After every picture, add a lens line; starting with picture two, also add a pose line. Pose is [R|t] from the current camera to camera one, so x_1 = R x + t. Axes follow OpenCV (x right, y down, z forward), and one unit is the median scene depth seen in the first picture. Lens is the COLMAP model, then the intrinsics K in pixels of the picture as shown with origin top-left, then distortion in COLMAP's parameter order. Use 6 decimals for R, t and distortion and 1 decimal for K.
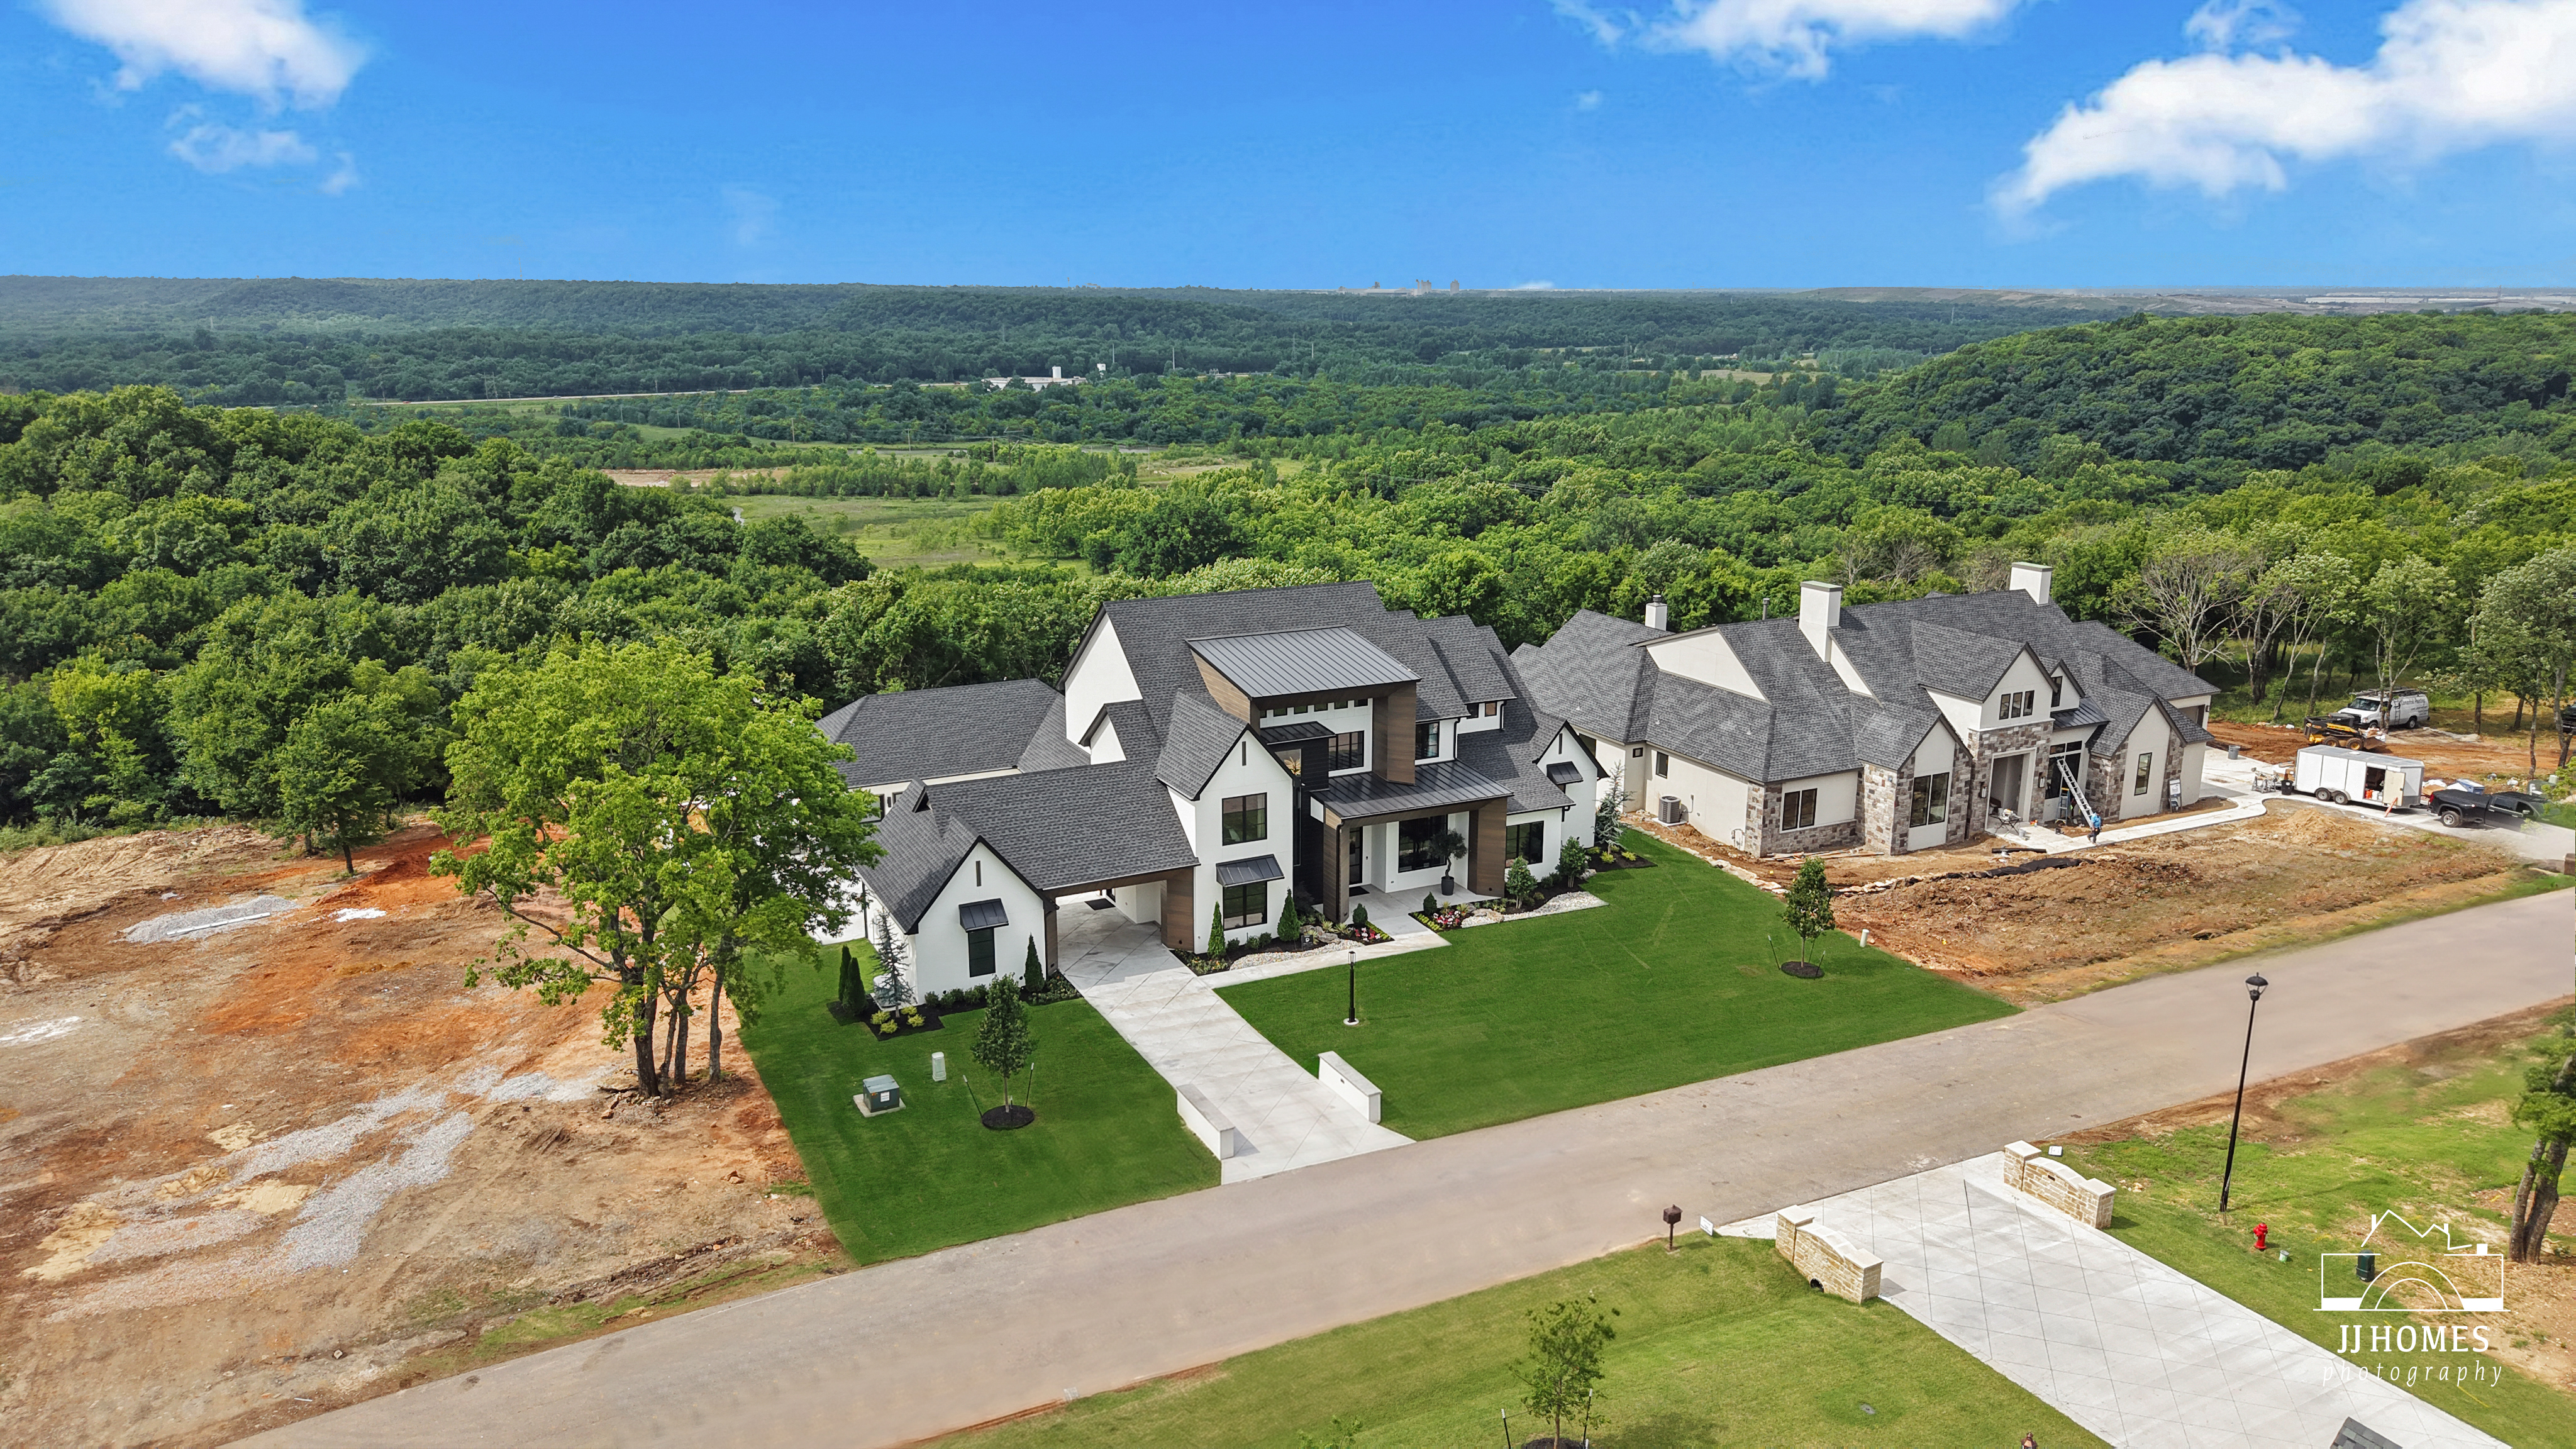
lens RADIAL K [[1722.7, 0, 1282.1], [0, 1722.7, 764.0], [0, 0, 1]] dist [0.039982, -0.056263]
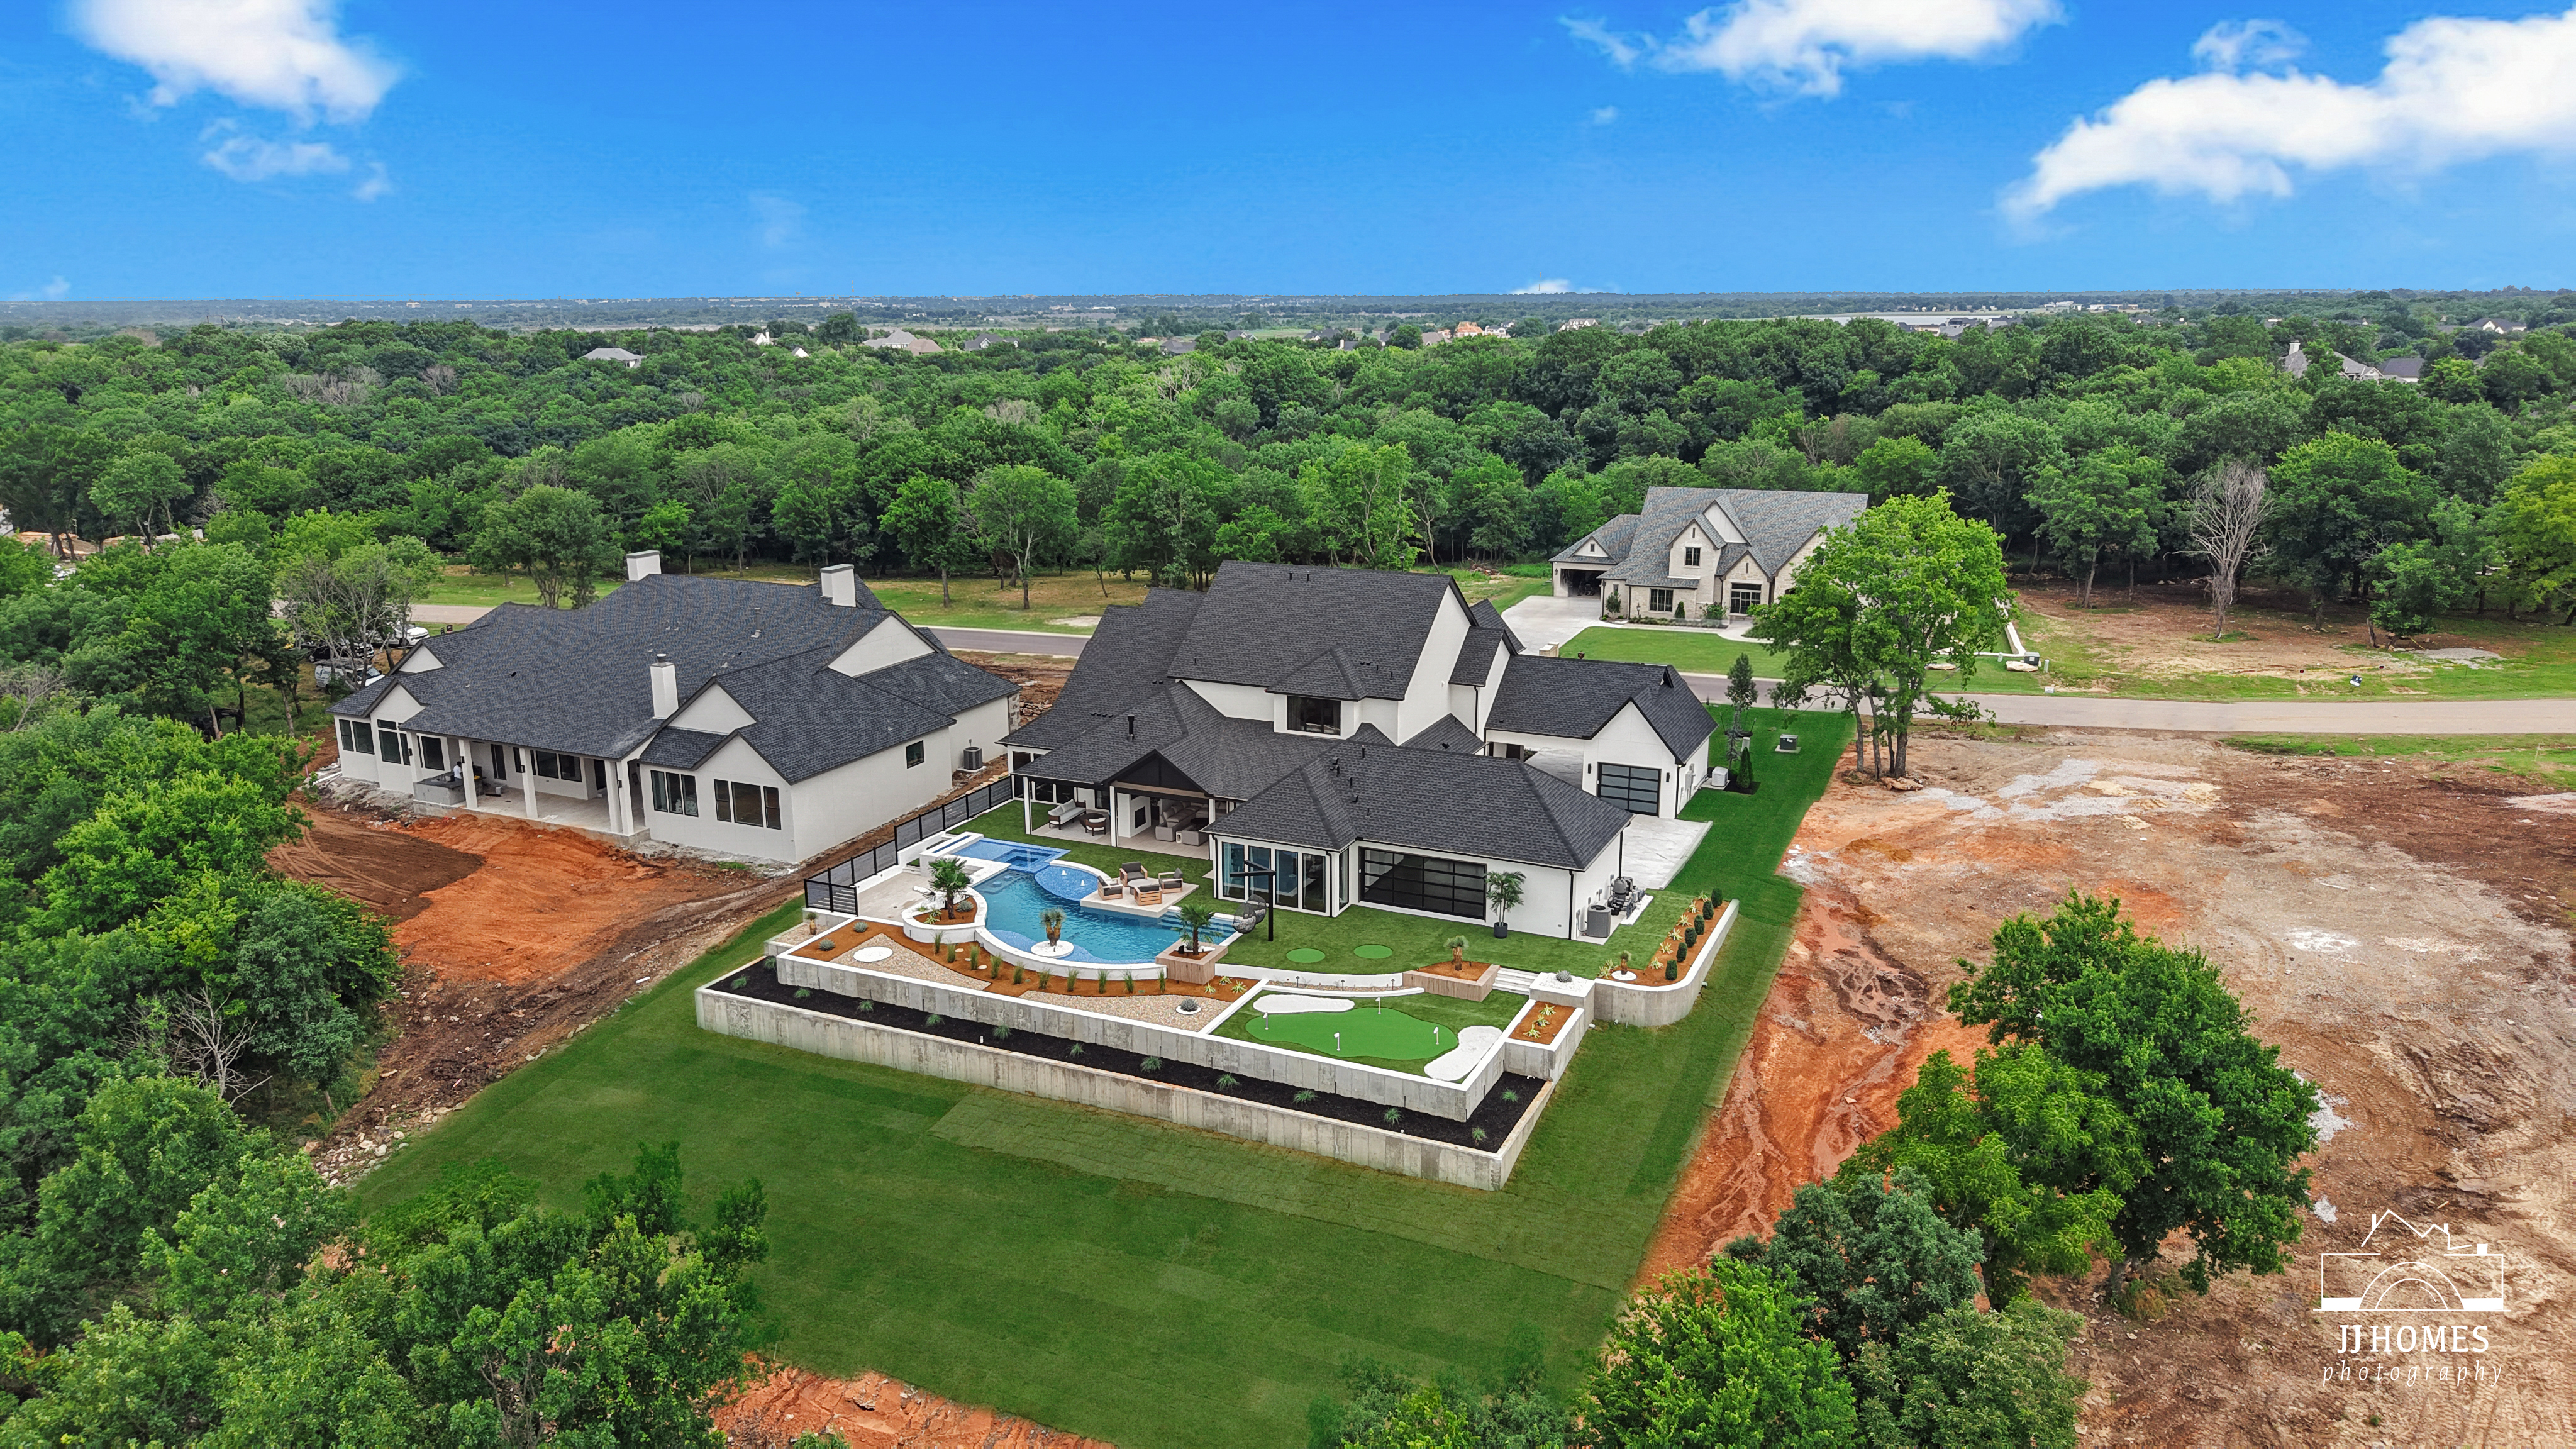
lens RADIAL K [[1758.7, 0, 1280.7], [0, 1758.7, 717.7], [0, 0, 1]] dist [0.019568, -0.026987]
pose [[-0.630499, -0.182224, 0.754497, -0.823889], [0.210333, 0.895571, 0.392062, -0.432684], [-0.747148, 0.405890, -0.526329, 1.506135]]
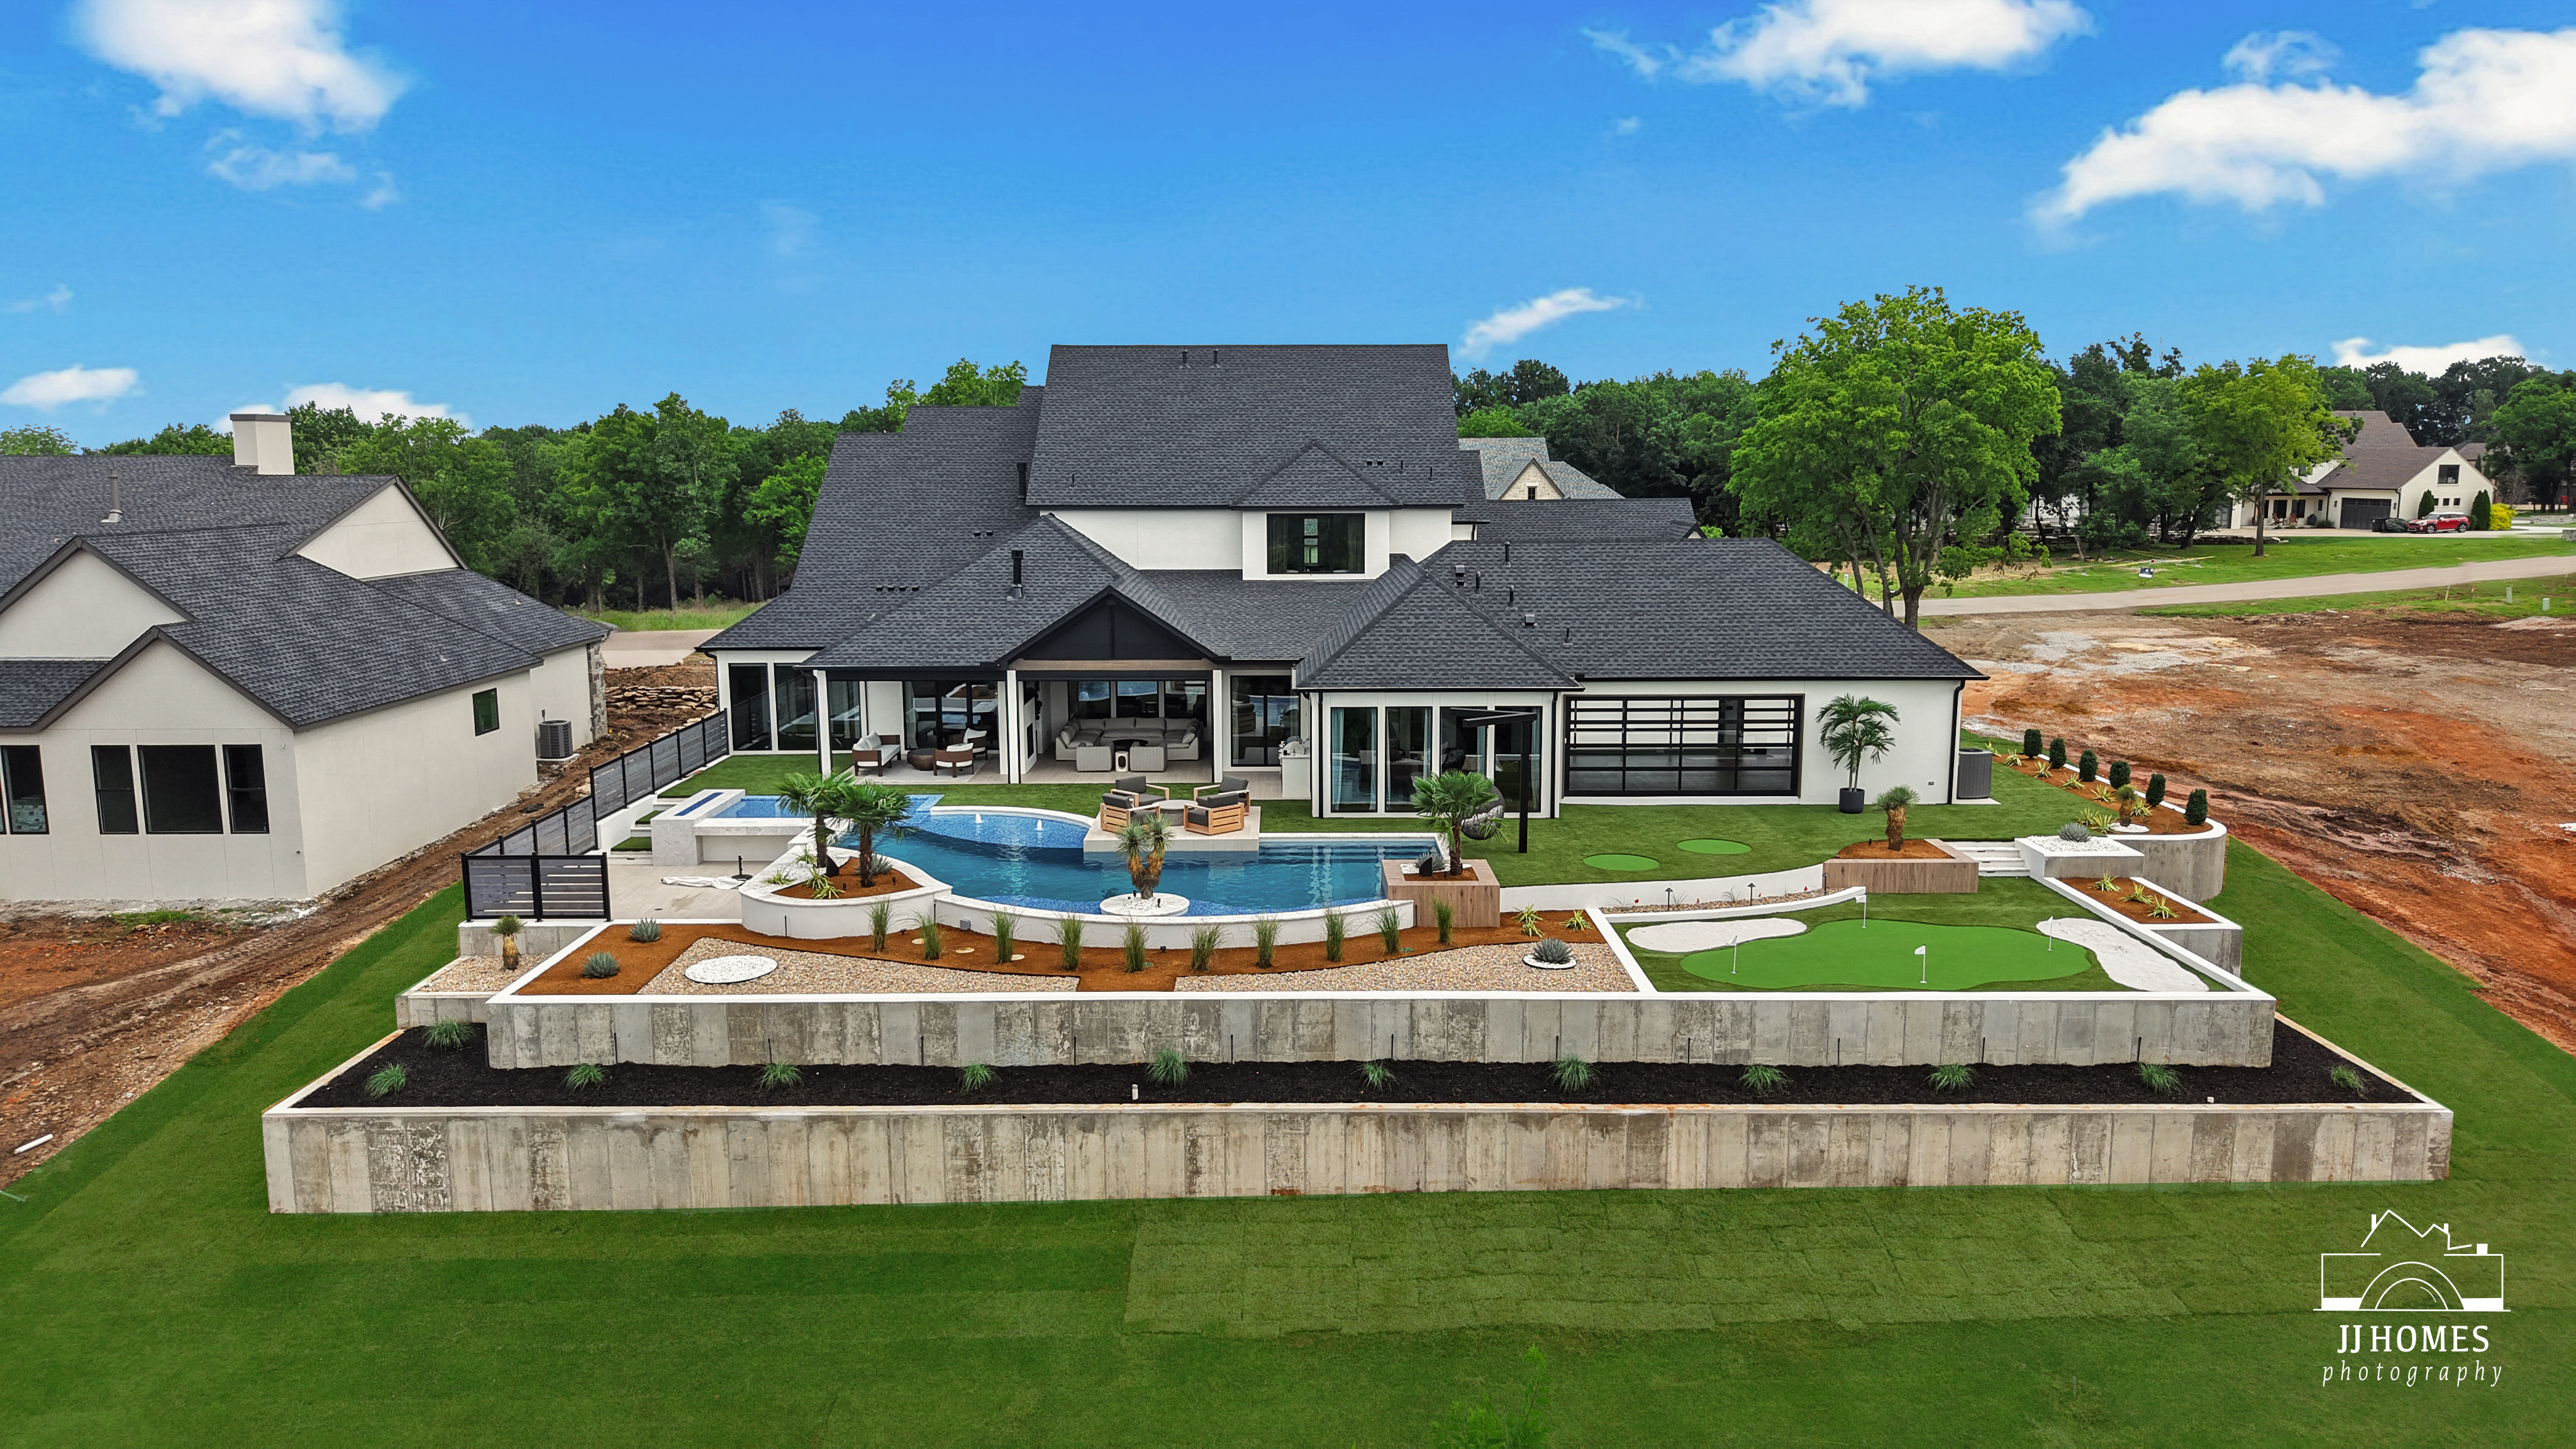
lens RADIAL K [[1749.7, 0, 1279.0], [0, 1749.7, 723.4], [0, 0, 1]] dist [0.005711, -0.003705]
pose [[-0.898441, -0.059805, 0.435003, -0.332708], [0.120800, 0.918788, 0.375813, -0.206533], [-0.422151, 0.390194, -0.818252, 1.481077]]
